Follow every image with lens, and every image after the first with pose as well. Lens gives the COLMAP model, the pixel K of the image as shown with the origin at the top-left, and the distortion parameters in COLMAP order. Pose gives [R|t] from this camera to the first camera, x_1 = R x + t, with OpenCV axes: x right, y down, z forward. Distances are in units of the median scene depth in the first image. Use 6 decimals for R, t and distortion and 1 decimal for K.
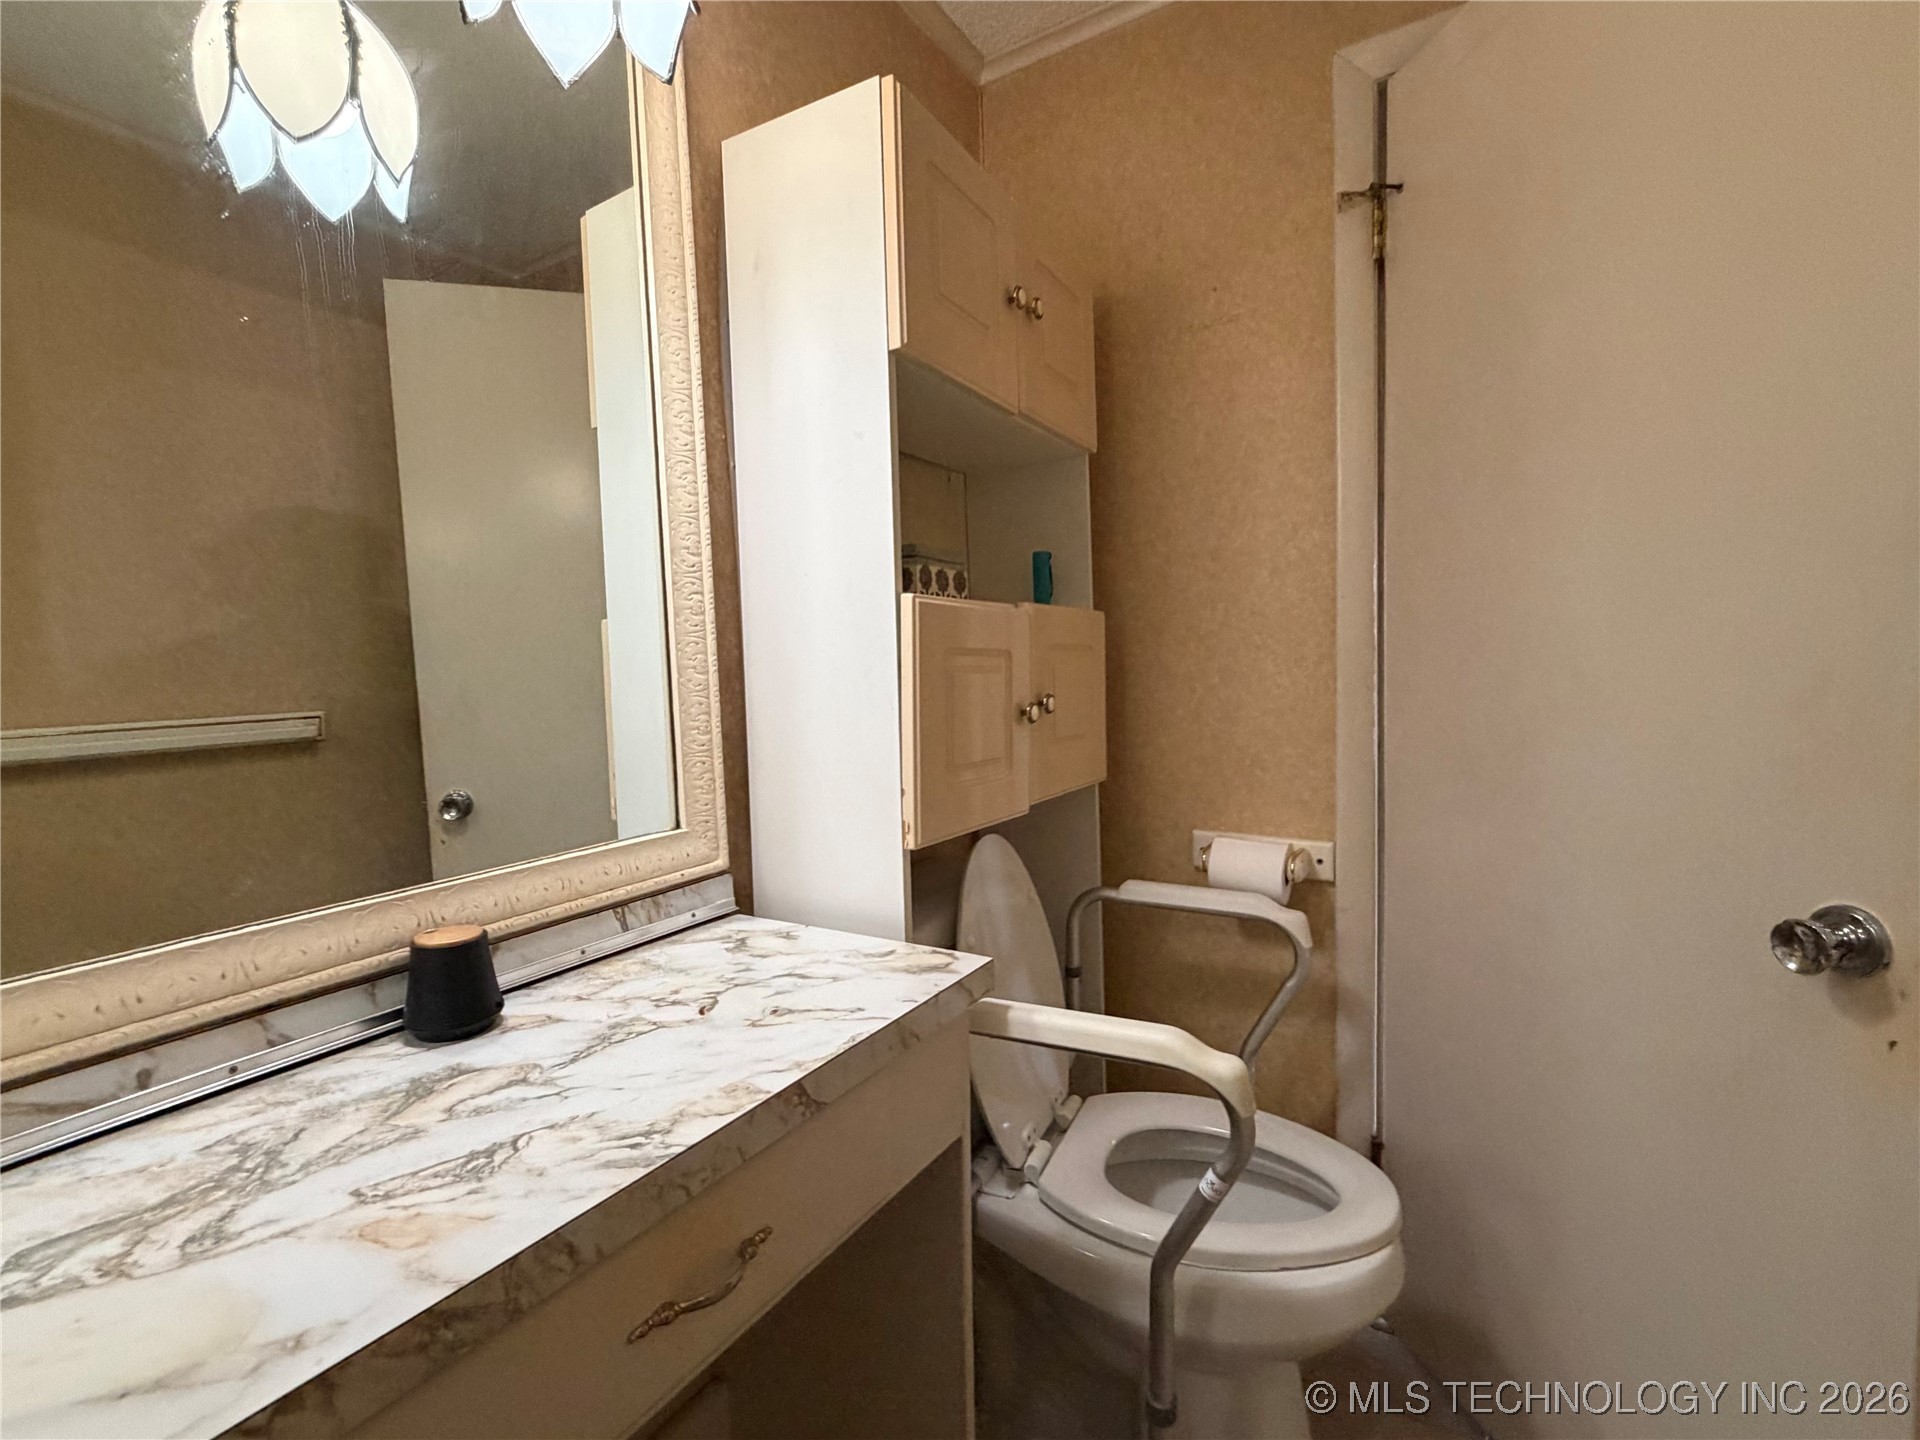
lens RADIAL K [[884.9, 0, 957.1], [0, 884.9, 718.7], [0, 0, 1]] dist [0.001233, 0.000069]
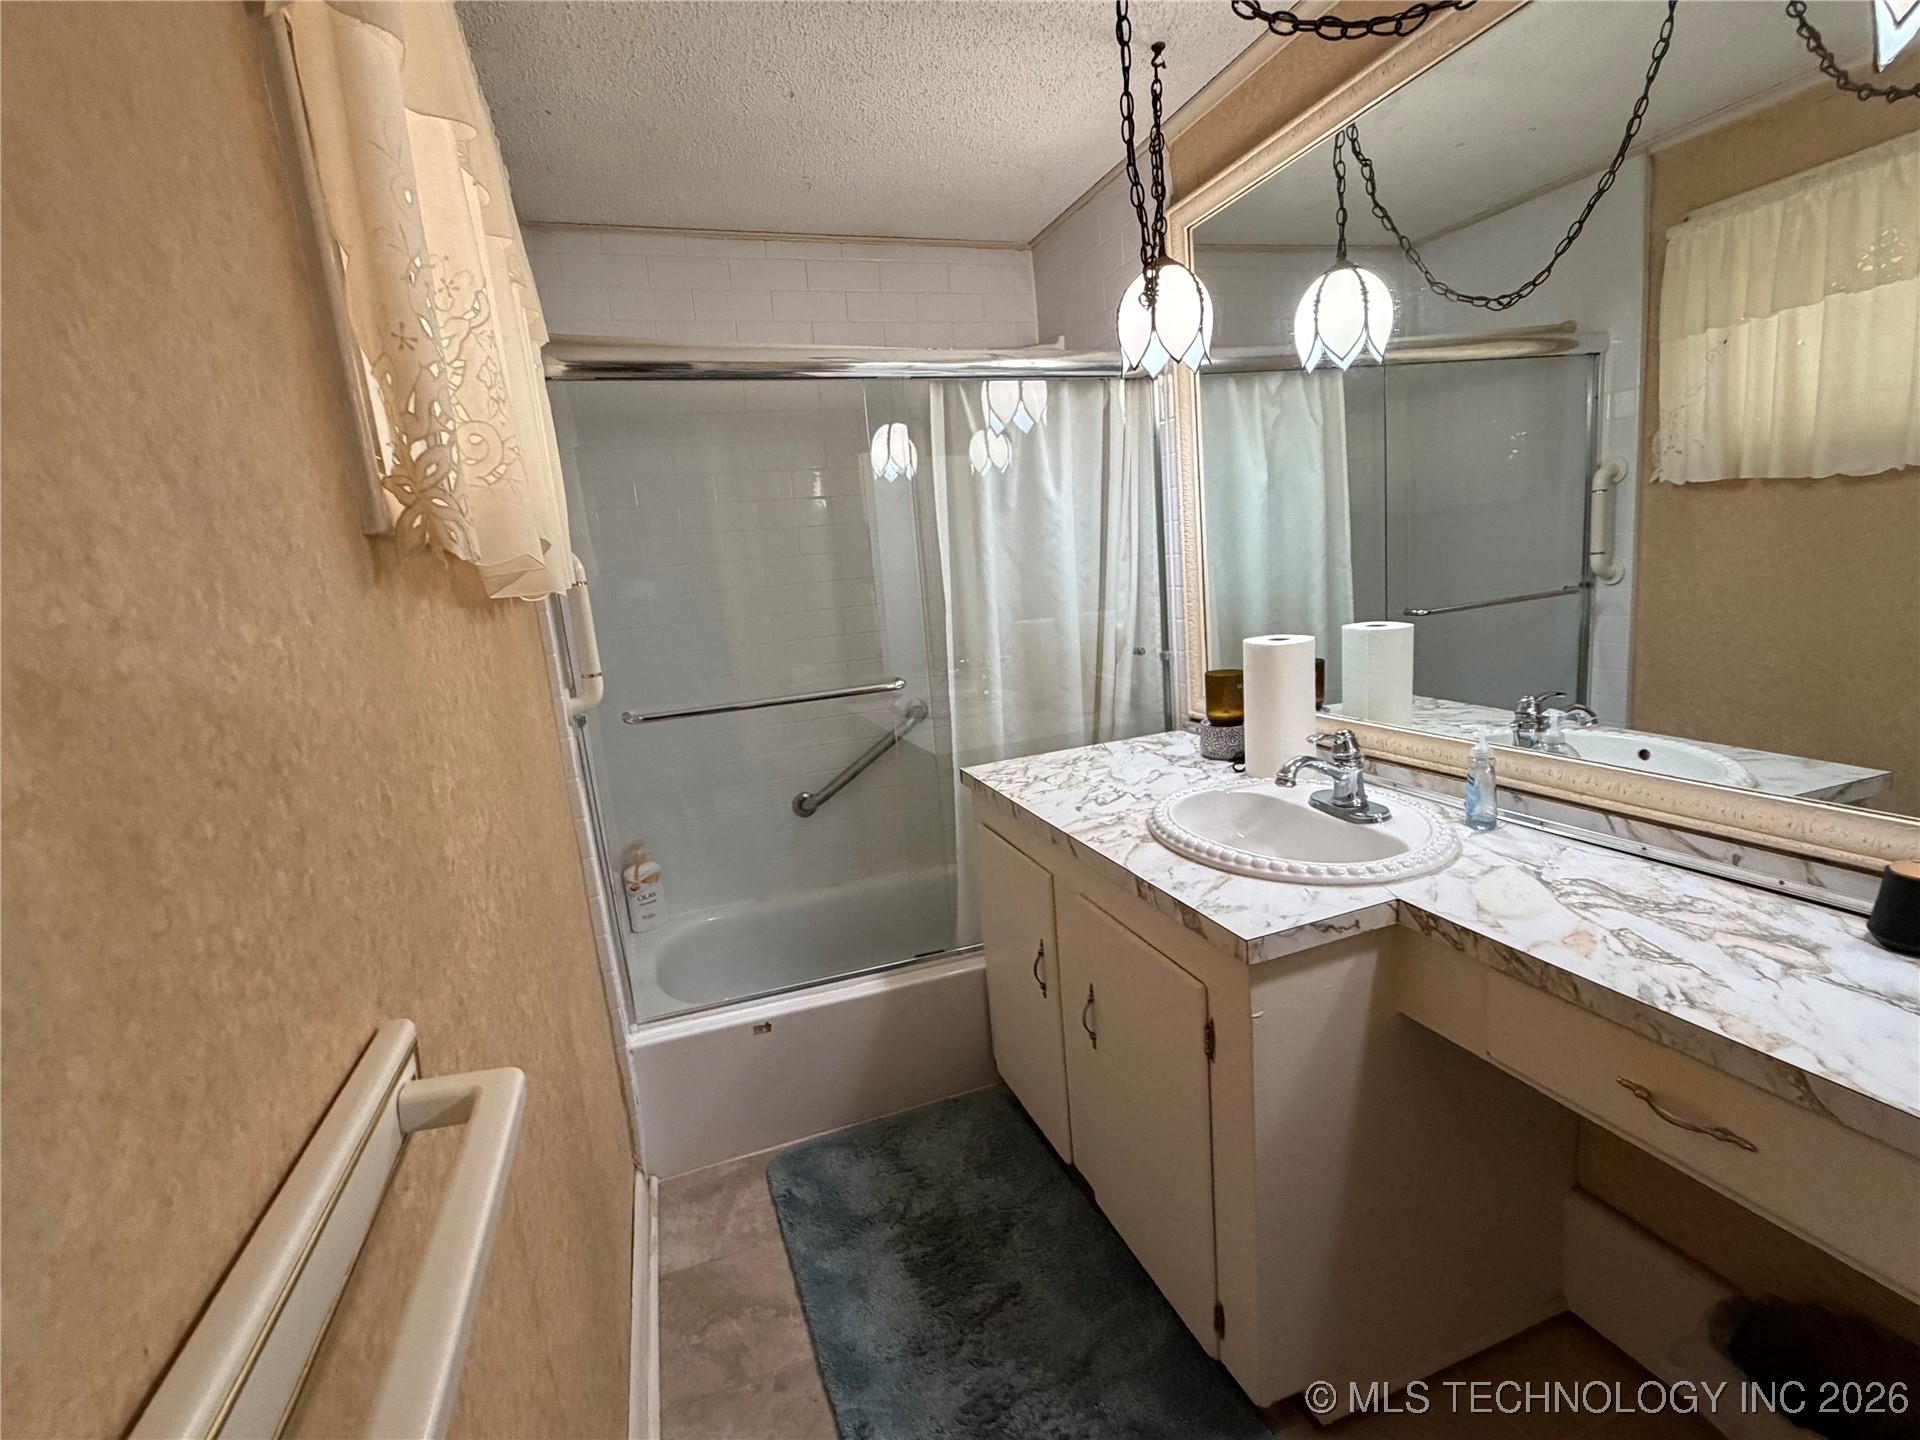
lens RADIAL K [[884.9, 0, 961.5], [0, 884.9, 719.8], [0, 0, 1]] dist [0.001233, 0.000069]
pose [[-0.633544, 0.224106, -0.740539, 1.358091], [0.066077, 0.969307, 0.236807, -0.400507], [0.770880, 0.101095, -0.628907, 0.912609]]
